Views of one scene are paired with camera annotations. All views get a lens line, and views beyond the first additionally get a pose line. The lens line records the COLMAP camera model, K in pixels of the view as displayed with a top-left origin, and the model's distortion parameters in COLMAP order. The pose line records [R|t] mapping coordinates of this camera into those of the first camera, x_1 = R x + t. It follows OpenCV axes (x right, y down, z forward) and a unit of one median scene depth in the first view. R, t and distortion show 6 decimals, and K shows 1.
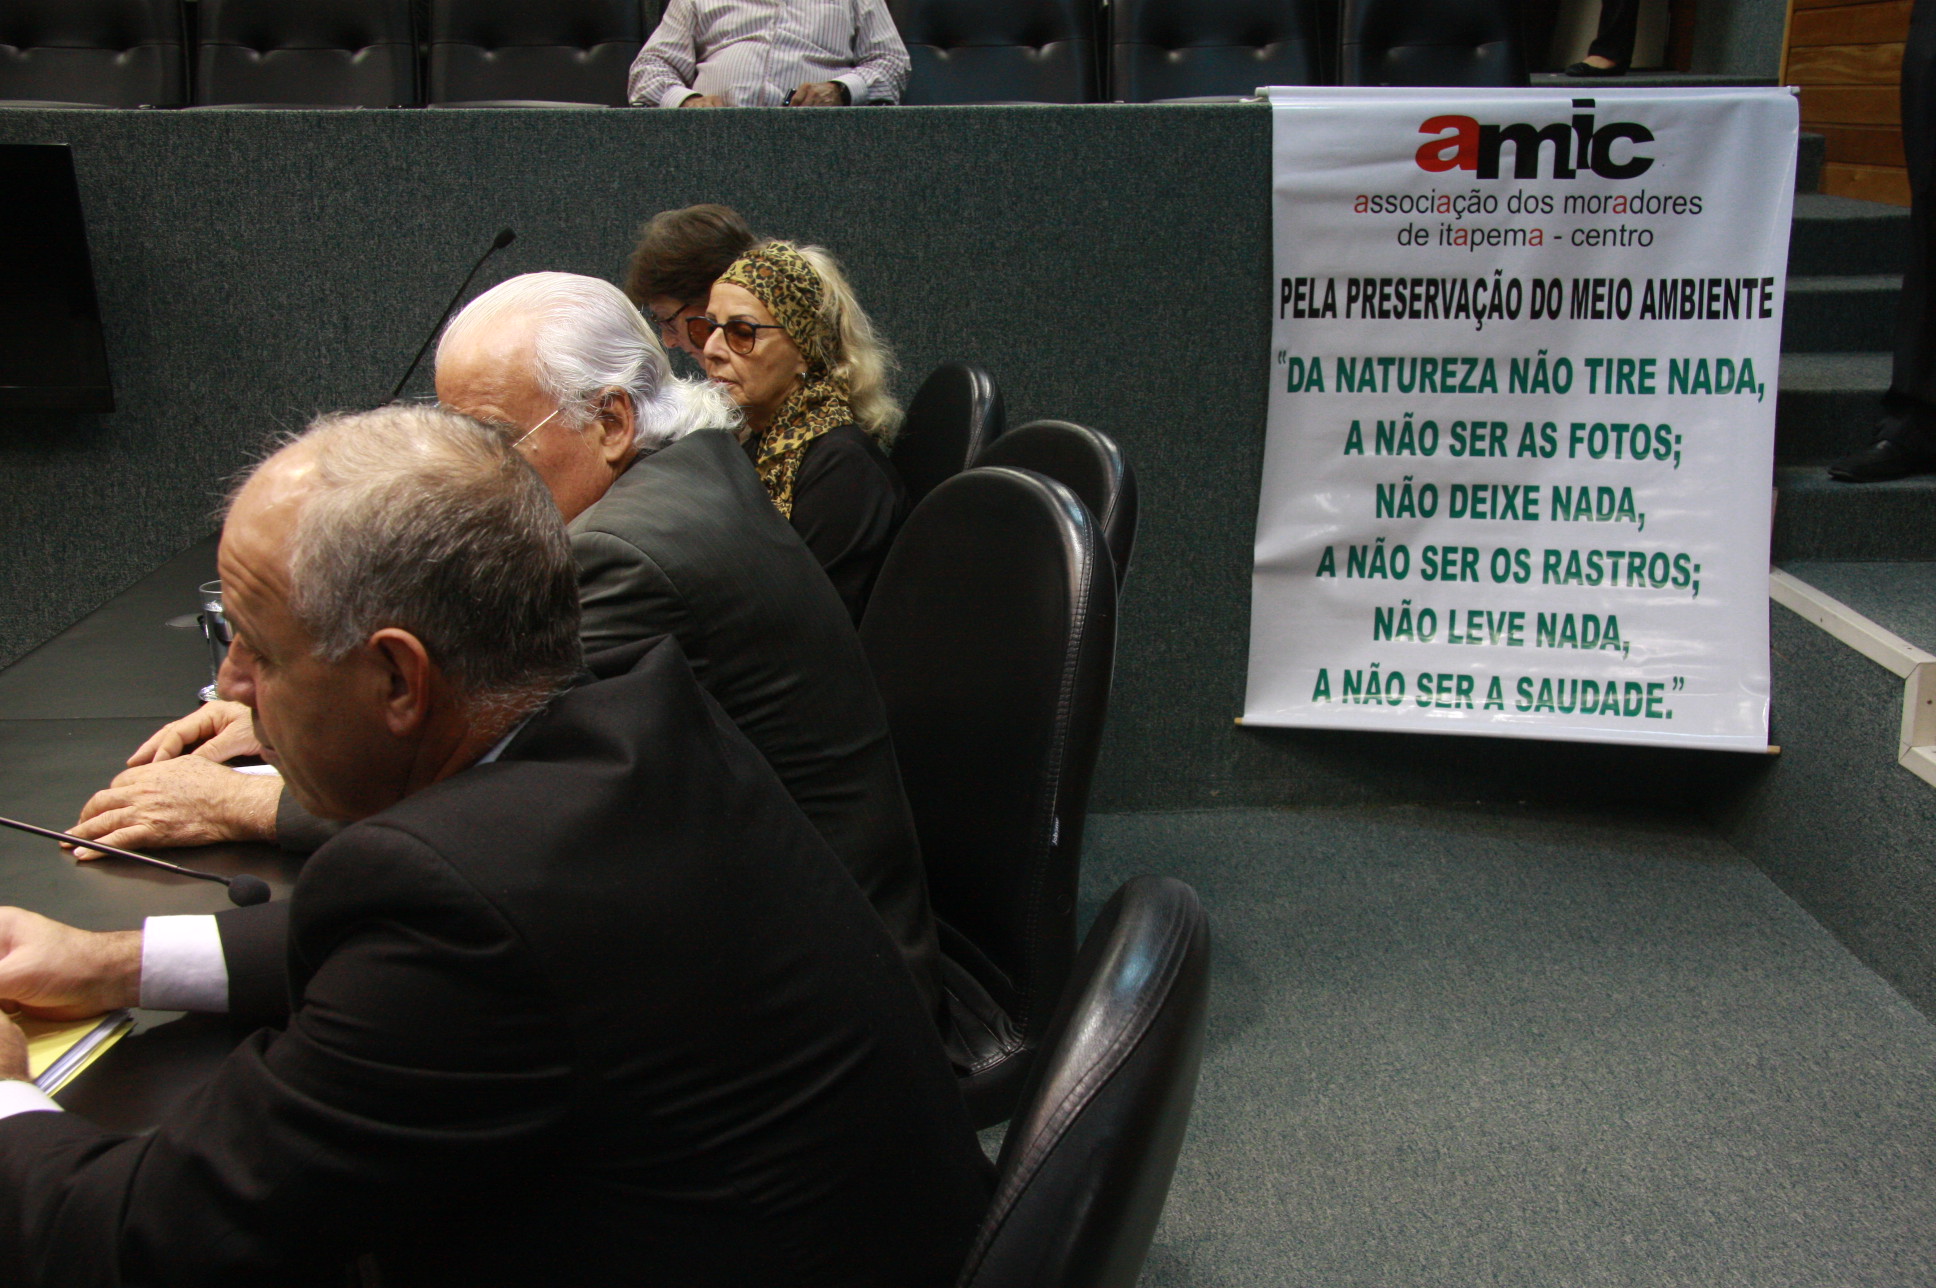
lens RADIAL K [[2226.0, 0, 968.0], [0, 2226.0, 644.0], [0, 0, 1]] dist [-0.089627, 0.461301]
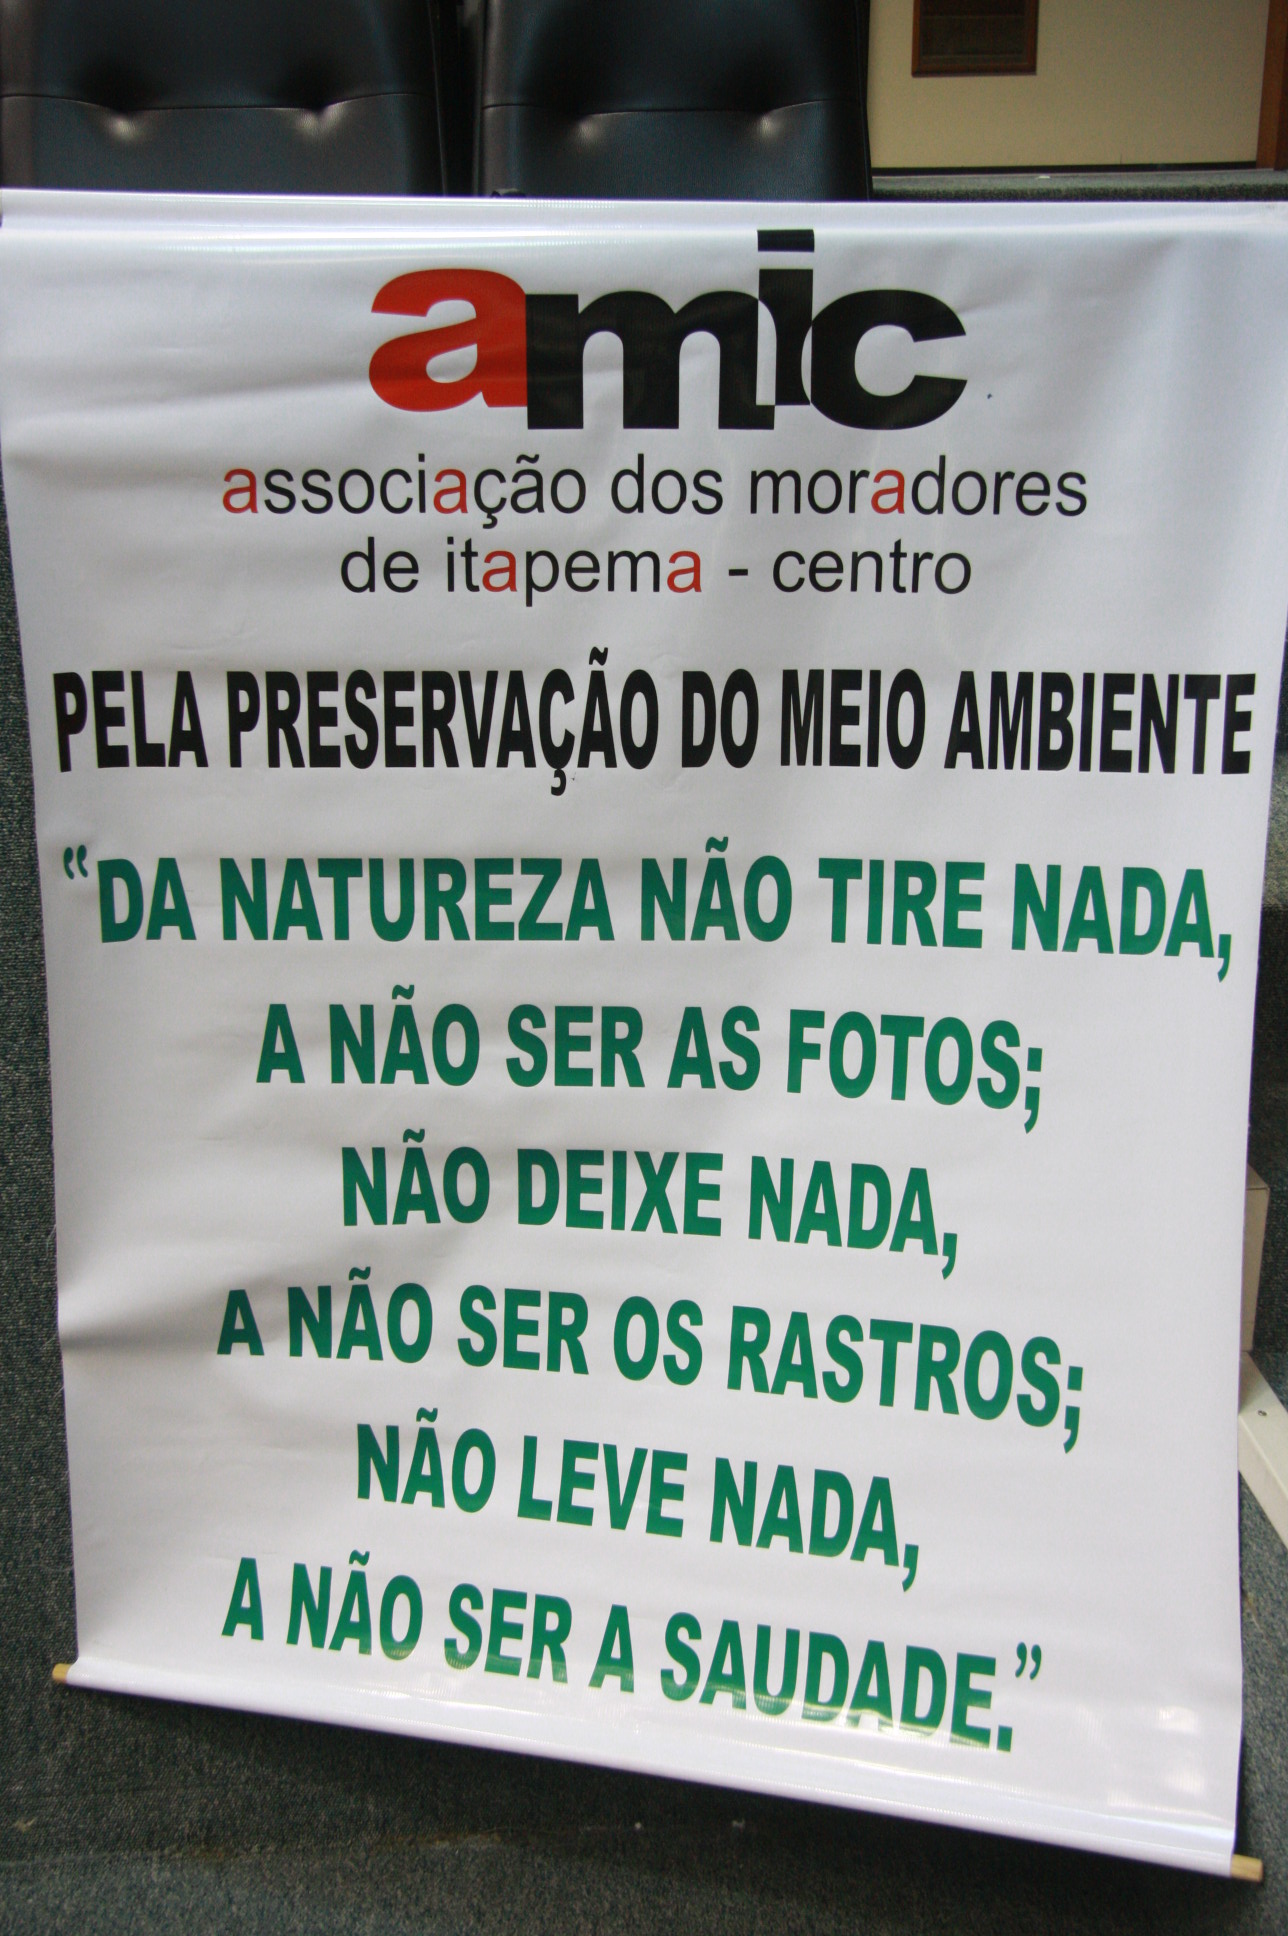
lens RADIAL K [[2741.9, 0, 644.0], [0, 2741.9, 968.0], [0, 0, 1]] dist [0.017248, 0.466093]
pose [[0.999498, -0.003483, 0.031499, 0.230407], [0.002686, 0.999676, 0.025317, -0.122107], [-0.031577, -0.025220, 0.999183, 0.488524]]
